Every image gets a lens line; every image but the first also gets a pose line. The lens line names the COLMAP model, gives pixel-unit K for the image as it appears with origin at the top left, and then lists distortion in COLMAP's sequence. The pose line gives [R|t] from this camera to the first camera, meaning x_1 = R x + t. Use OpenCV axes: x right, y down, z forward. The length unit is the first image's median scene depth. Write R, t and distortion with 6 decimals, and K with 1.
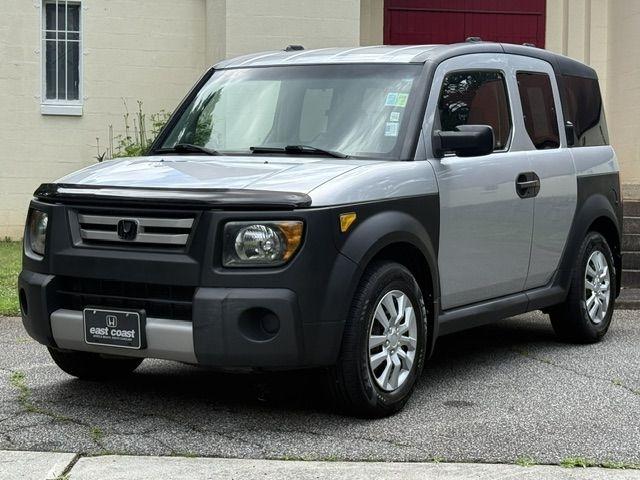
lens RADIAL K [[1241.5, 0, 321.5], [0, 1241.5, 241.4], [0, 0, 1]] dist [0.144765, 0.000000]
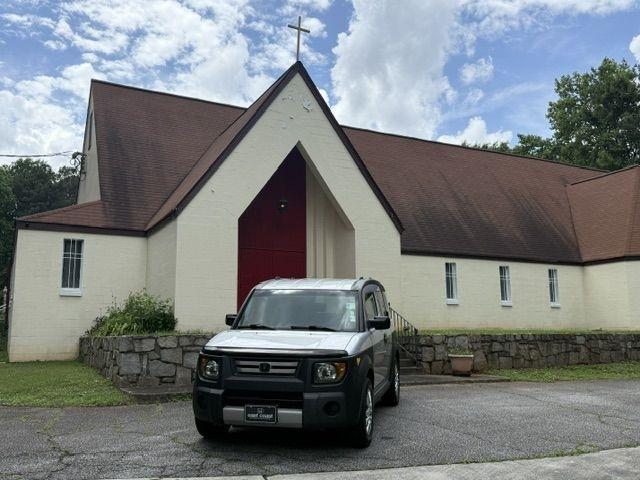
lens RADIAL K [[599.2, 0, 327.3], [0, 599.2, 214.3], [0, 0, 1]] dist [0.036623, 0.000000]
pose [[0.943114, 0.048326, 0.328939, -0.410625], [0.023169, 0.977421, -0.210026, -0.048352], [-0.331662, 0.205699, 0.920700, -0.099718]]
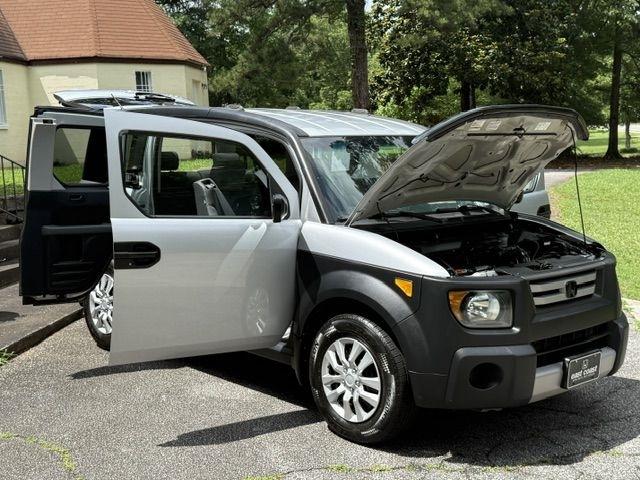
lens RADIAL K [[875.2, 0, 320.5], [0, 875.2, 241.1], [0, 0, 1]] dist [0.106413, 0.000000]
pose [[0.258341, -0.134743, 0.956611, -1.025325], [0.059514, 0.990564, 0.123453, -0.175557], [-0.964219, 0.025038, 0.263922, 0.981672]]
